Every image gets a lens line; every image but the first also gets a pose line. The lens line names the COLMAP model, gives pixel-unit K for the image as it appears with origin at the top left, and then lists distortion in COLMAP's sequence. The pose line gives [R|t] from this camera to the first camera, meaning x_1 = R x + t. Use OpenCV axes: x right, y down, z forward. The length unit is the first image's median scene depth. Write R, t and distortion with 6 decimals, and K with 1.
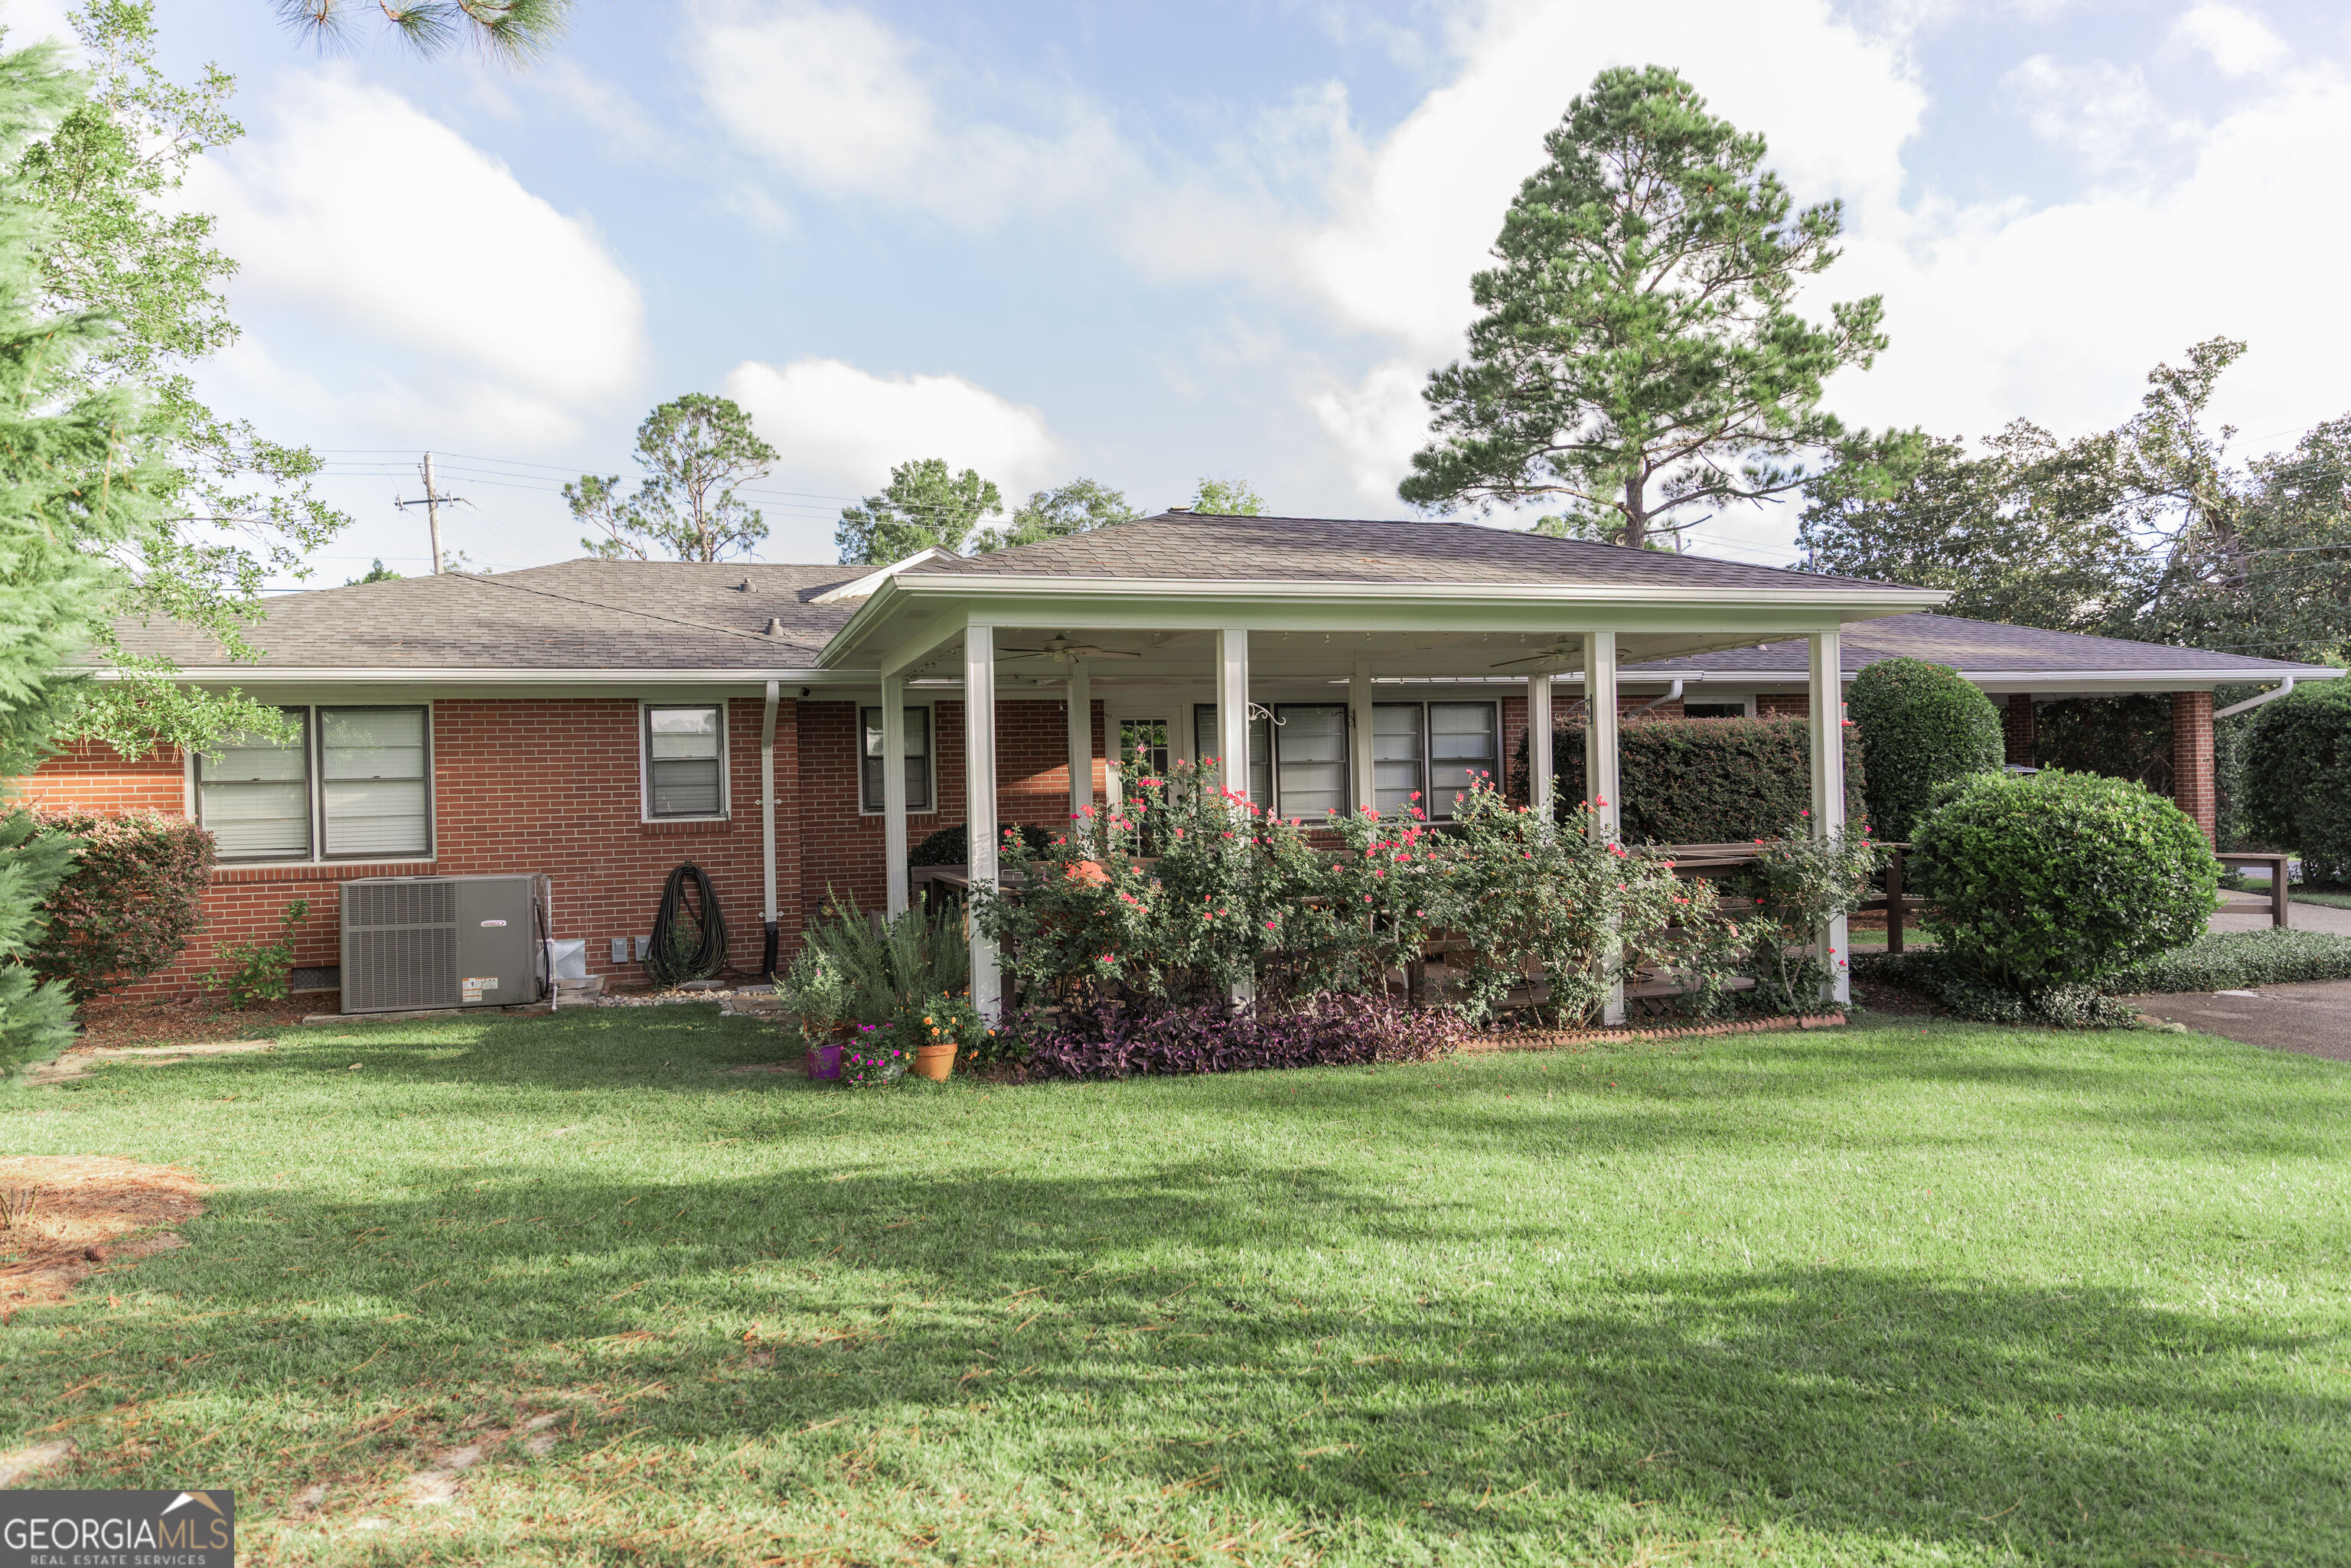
lens RADIAL K [[1571.3, 0, 1175.5], [0, 1571.3, 784.0], [0, 0, 1]] dist [0.047396, -0.001710]
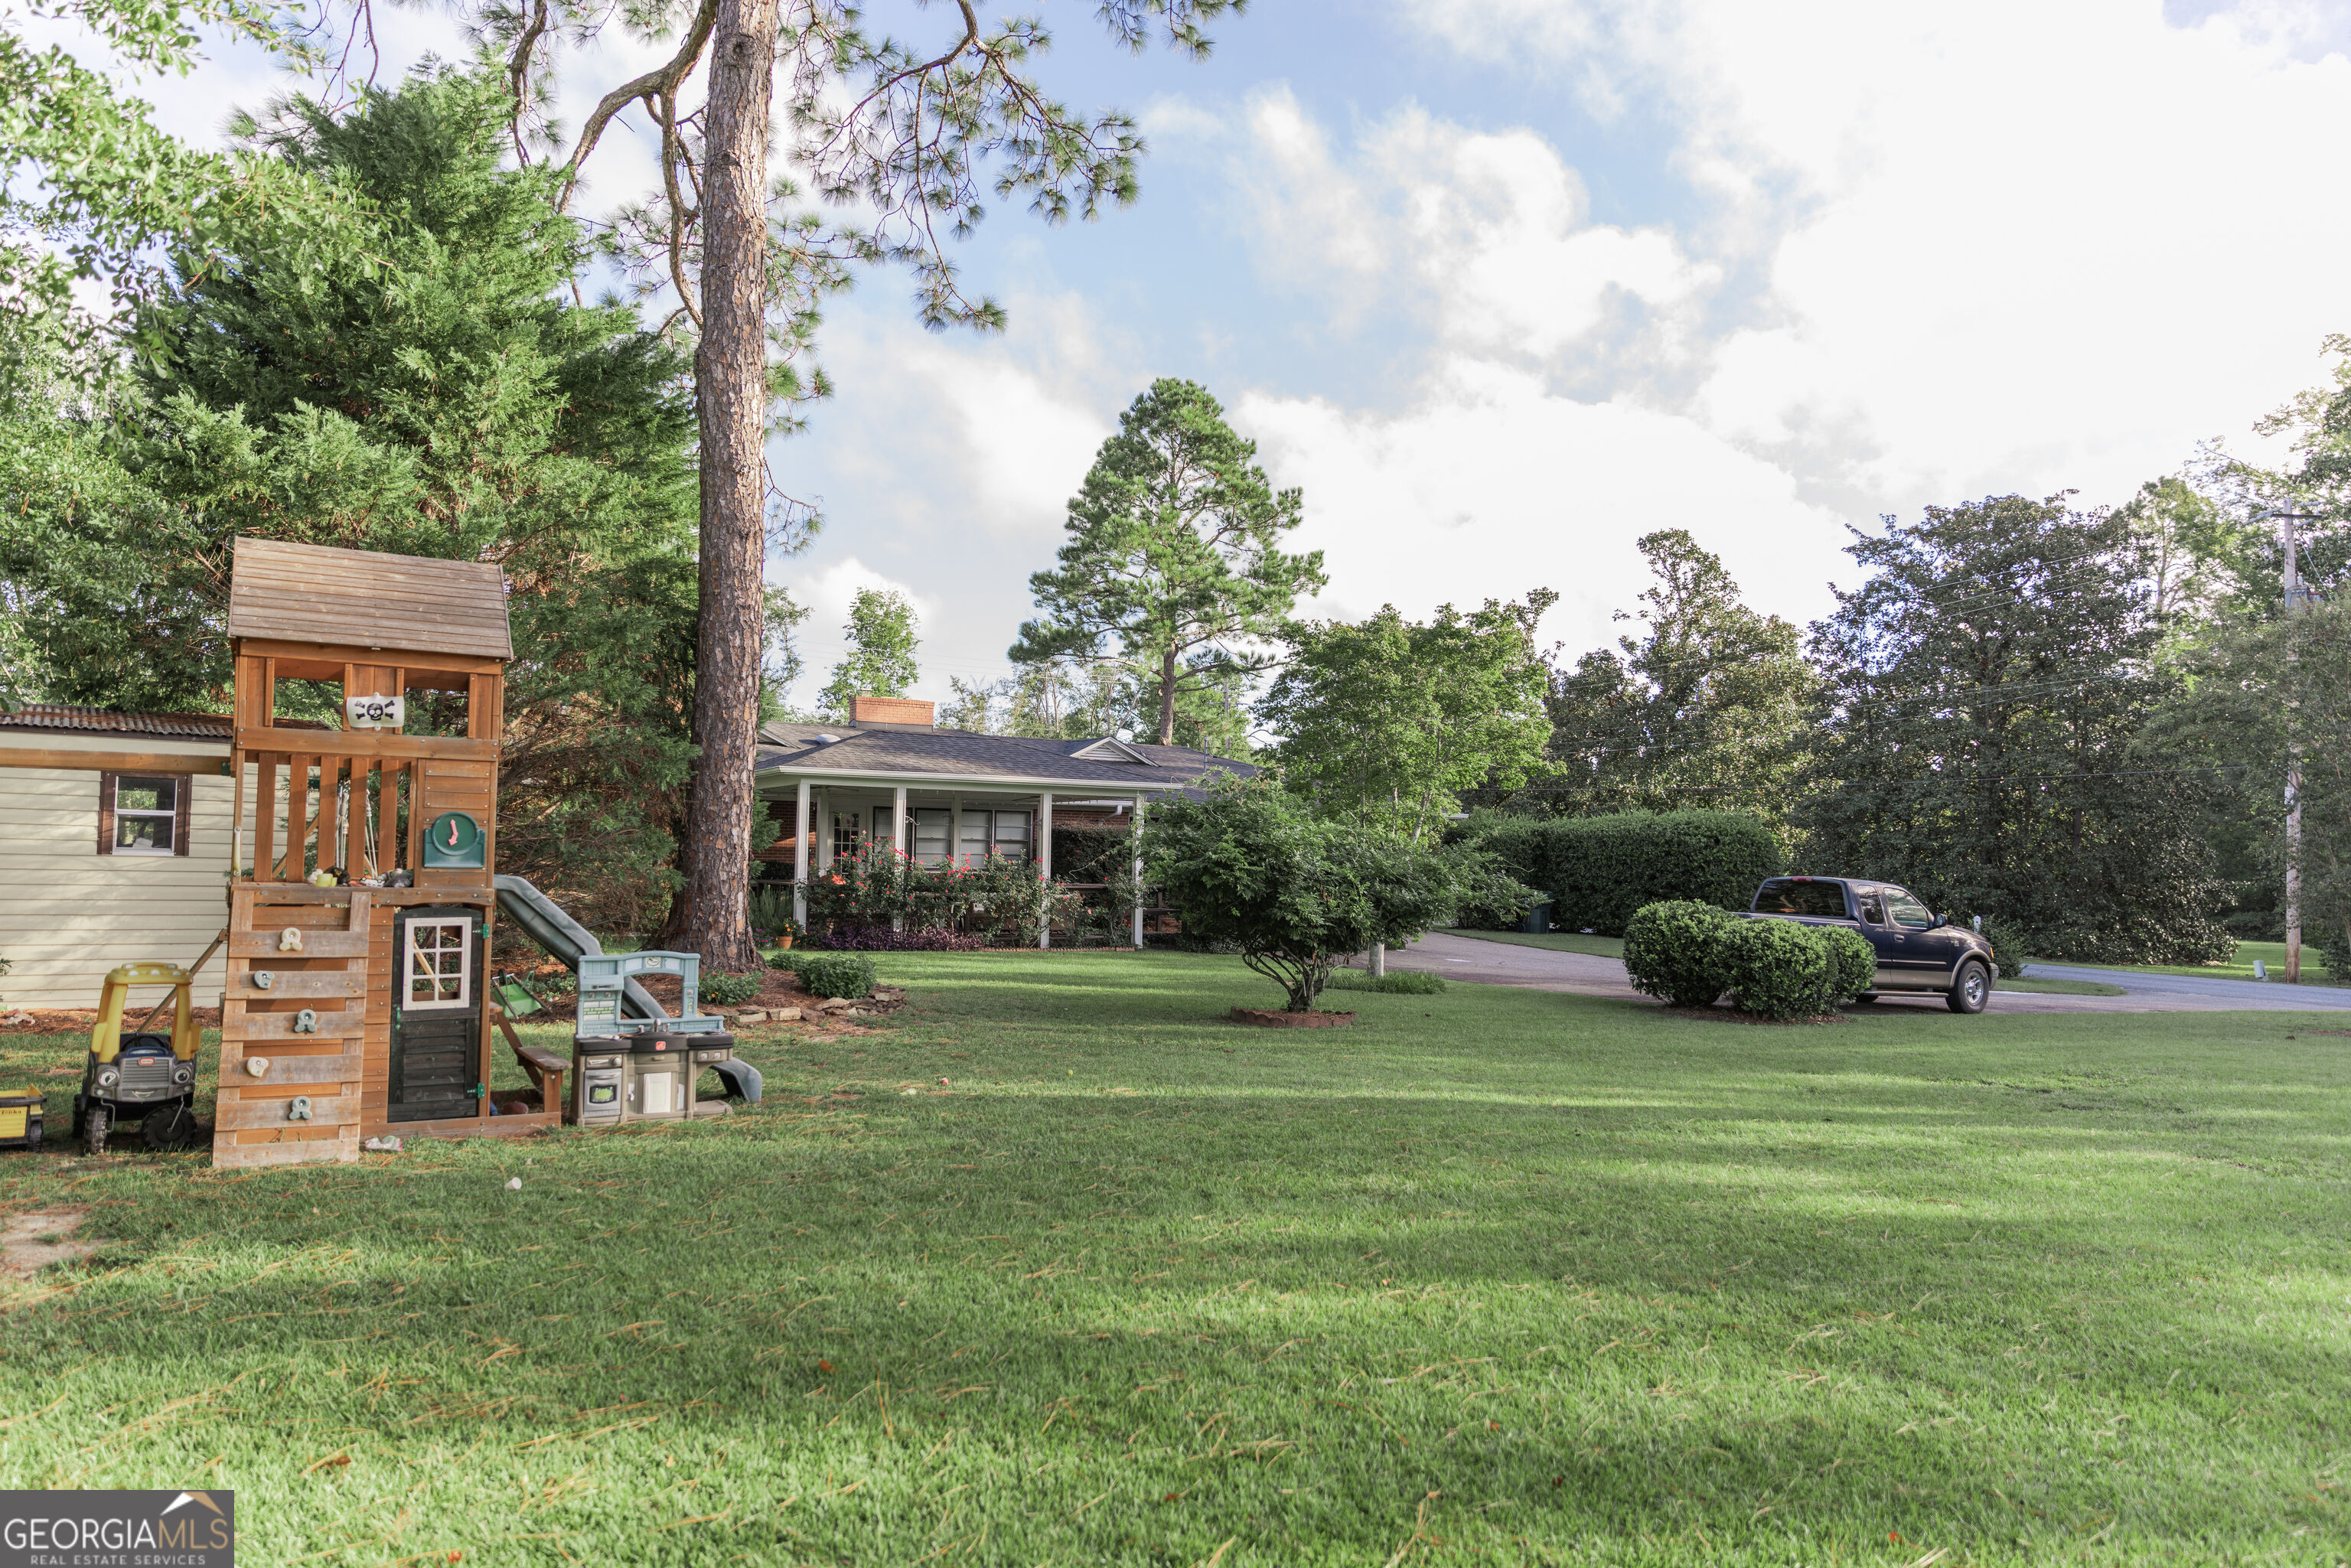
lens RADIAL K [[1571.3, 0, 1175.5], [0, 1571.3, 784.0], [0, 0, 1]] dist [0.047396, -0.001710]
pose [[0.972614, 0.053084, 0.226285, -0.029784], [-0.042472, 0.997769, -0.051512, 0.002964], [-0.228514, 0.040490, 0.972698, -0.439329]]
